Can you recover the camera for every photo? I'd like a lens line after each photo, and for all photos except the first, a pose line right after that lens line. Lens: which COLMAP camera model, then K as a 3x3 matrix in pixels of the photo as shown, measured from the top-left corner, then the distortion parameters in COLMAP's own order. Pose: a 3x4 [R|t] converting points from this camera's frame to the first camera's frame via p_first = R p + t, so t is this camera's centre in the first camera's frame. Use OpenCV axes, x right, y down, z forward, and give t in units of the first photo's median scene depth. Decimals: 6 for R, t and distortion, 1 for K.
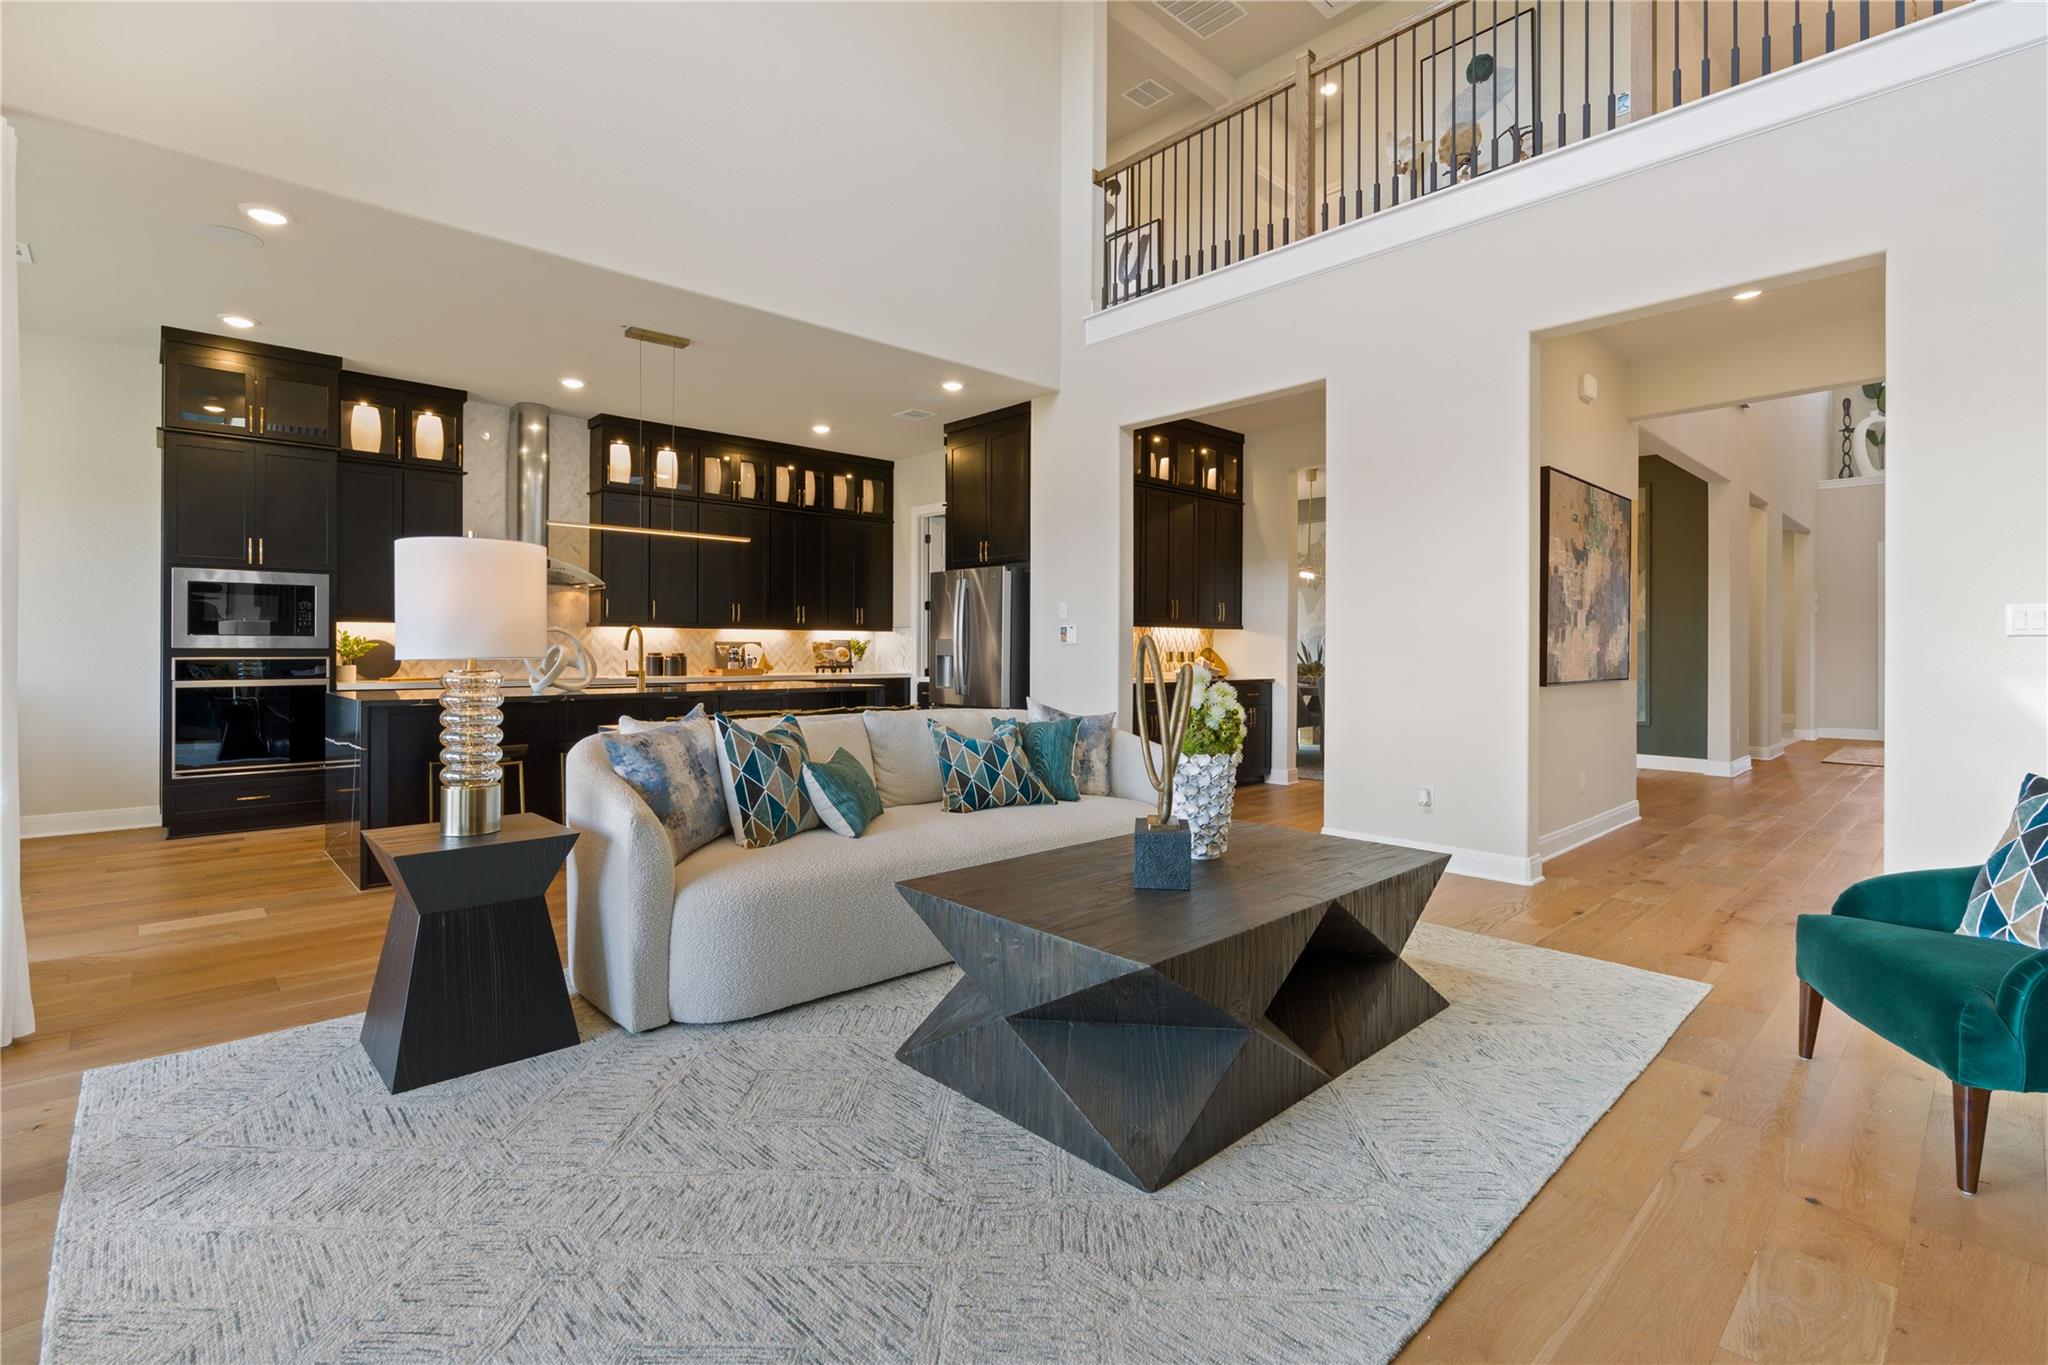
lens RADIAL K [[937.7, 0, 1024.5], [0, 937.7, 649.8], [0, 0, 1]] dist [-0.011564, -0.000605]
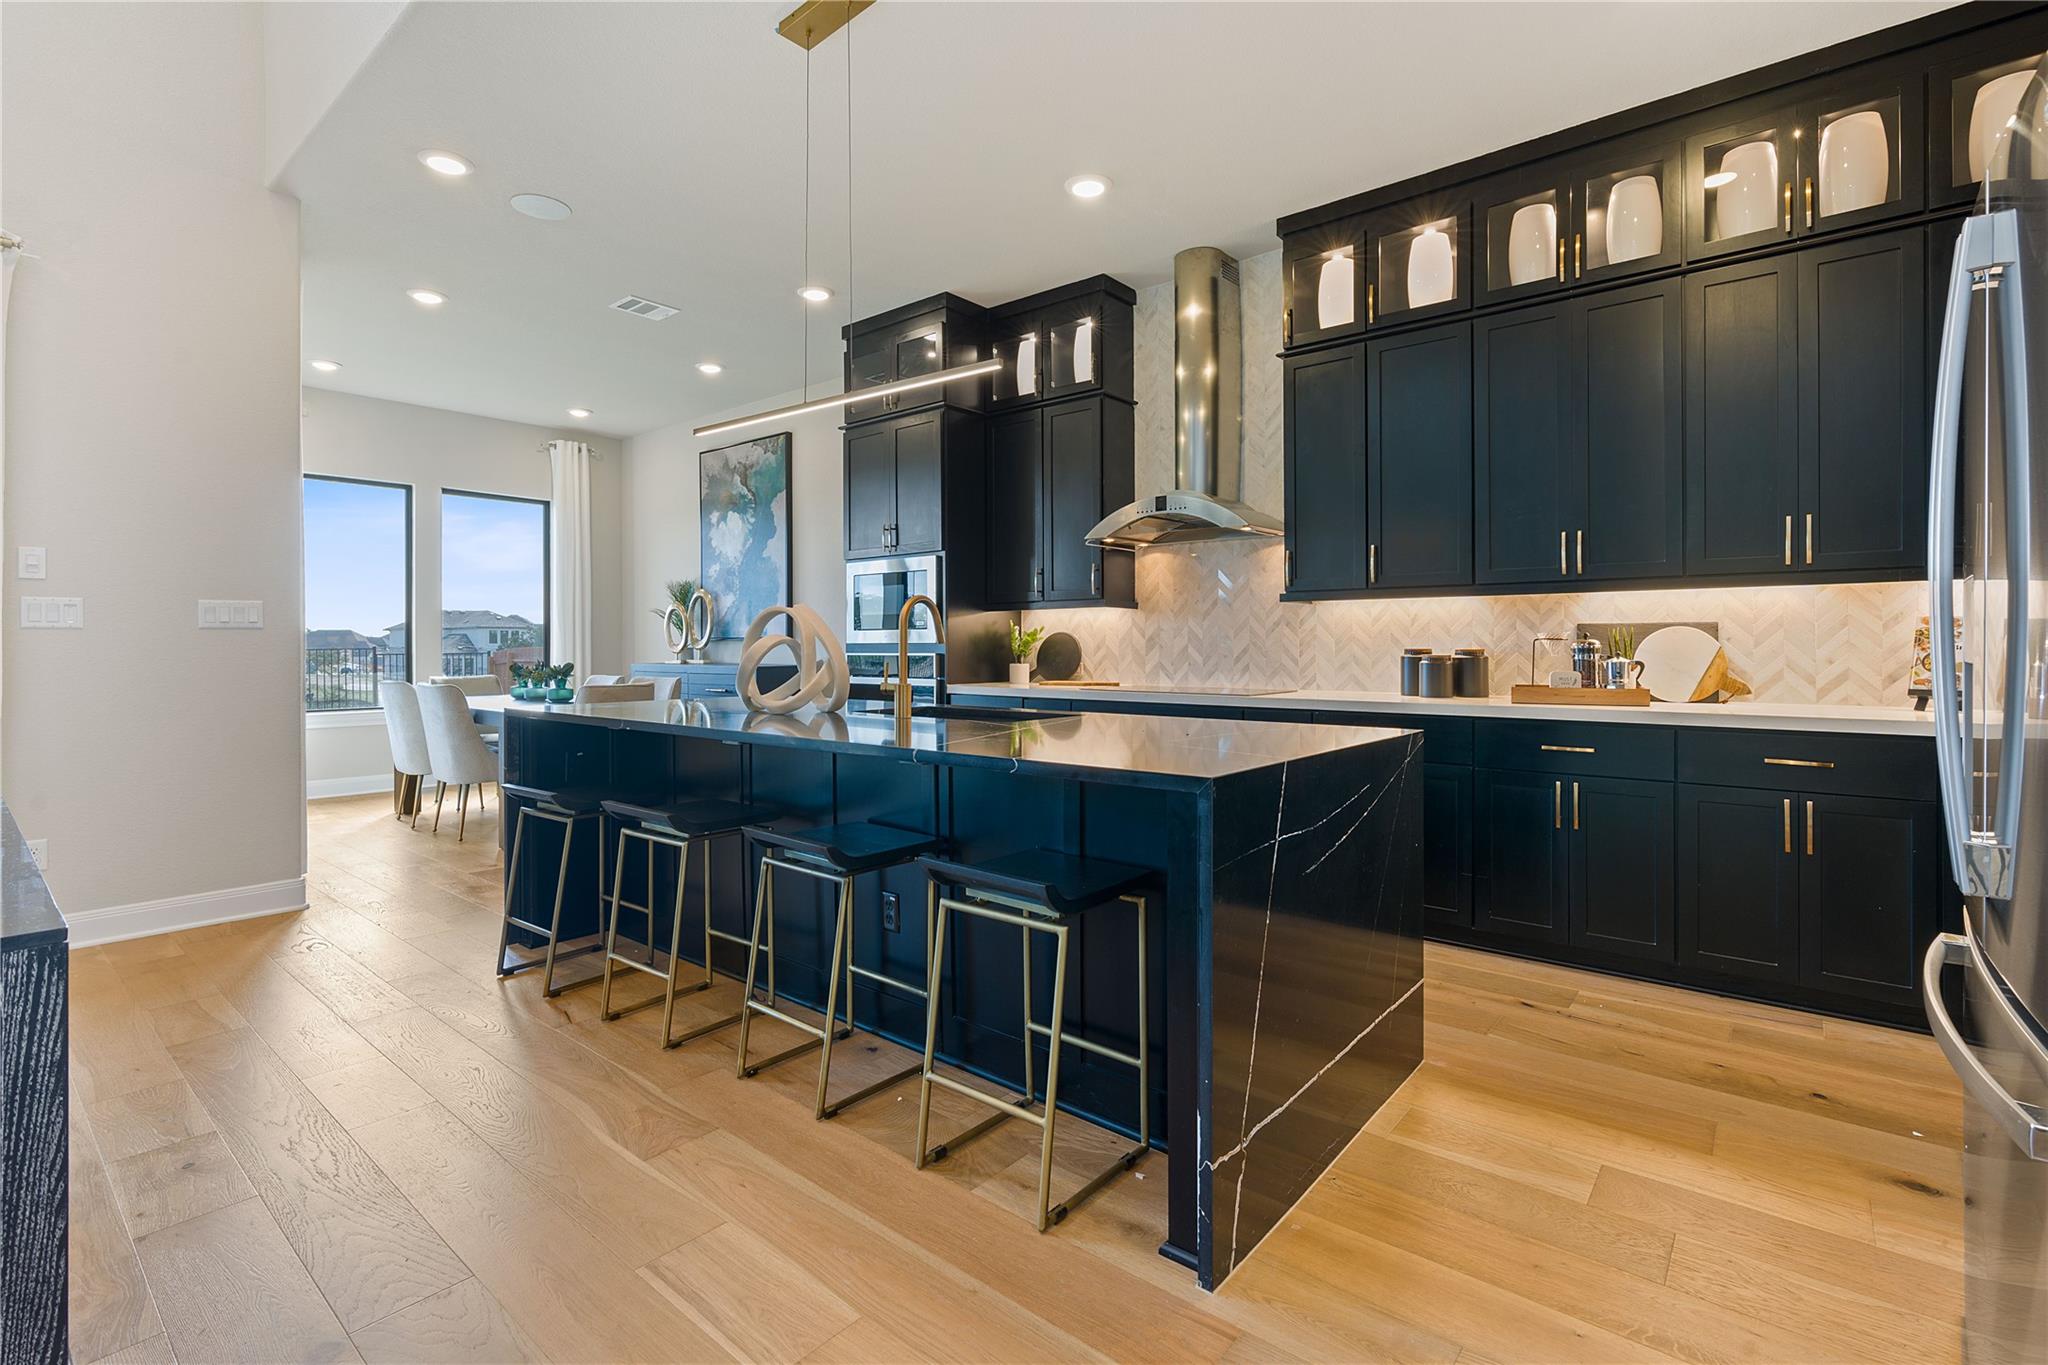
lens RADIAL K [[937.7, 0, 1024.5], [0, 937.7, 649.8], [0, 0, 1]] dist [-0.011564, -0.000605]
pose [[0.116586, -0.000273, -0.993181, 0.083178], [0.002081, 0.999998, -0.000030, 0.004050], [0.993178, -0.002063, 0.116587, 0.878227]]
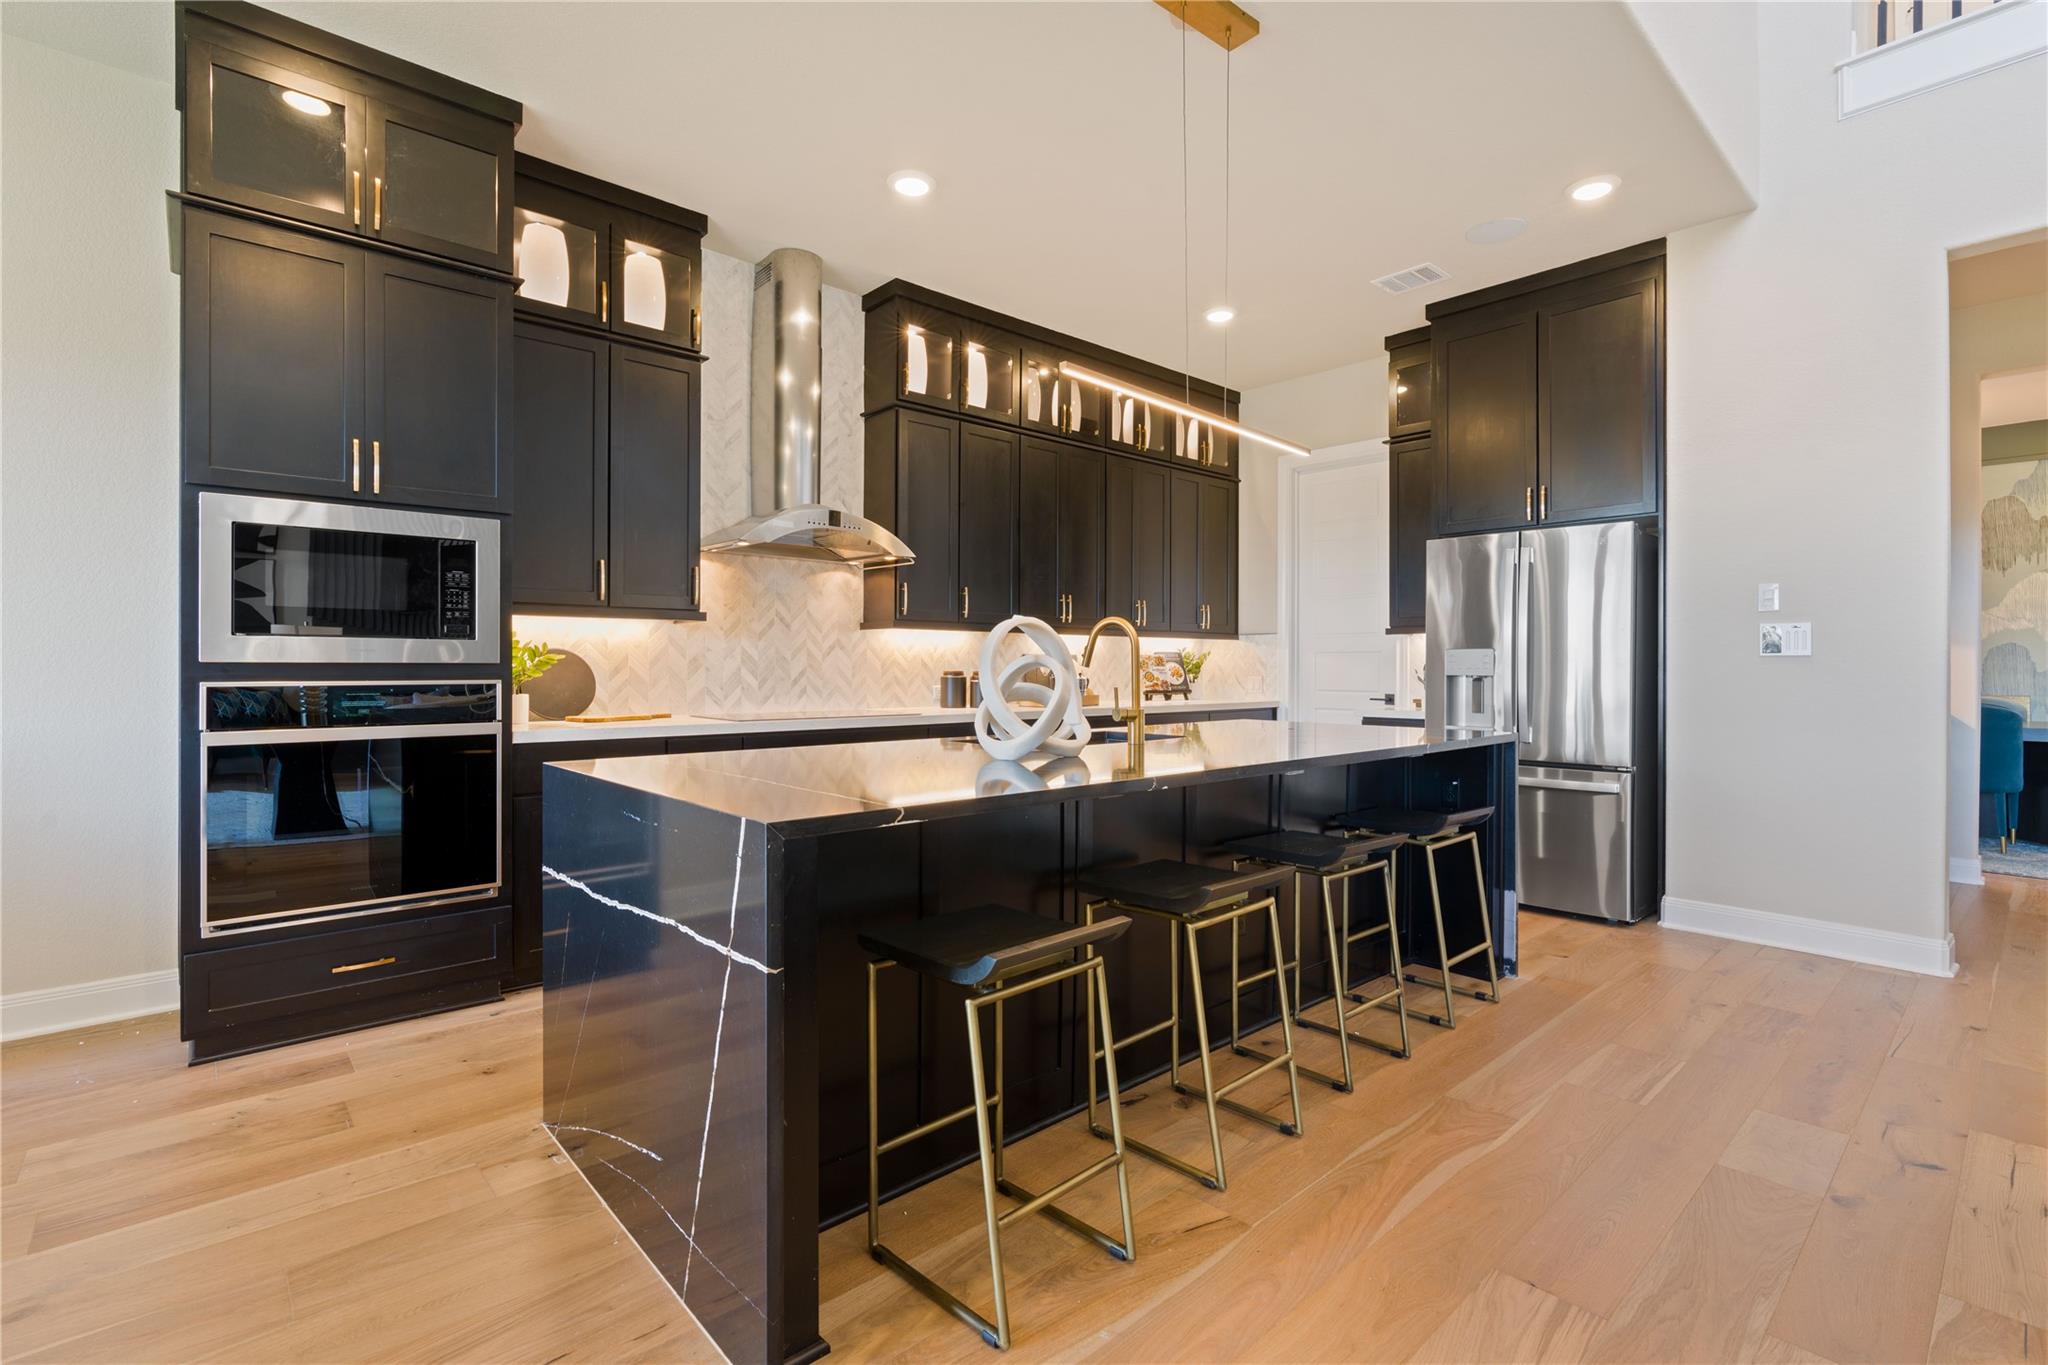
lens RADIAL K [[943.1, 0, 1017.5], [0, 943.1, 672.6], [0, 0, 1]] dist [-0.004143, -0.000378]
pose [[0.999817, 0.000837, -0.019119, -0.408855], [-0.000714, 0.999979, 0.006448, 0.000005], [0.019124, -0.006434, 0.999796, 0.438964]]
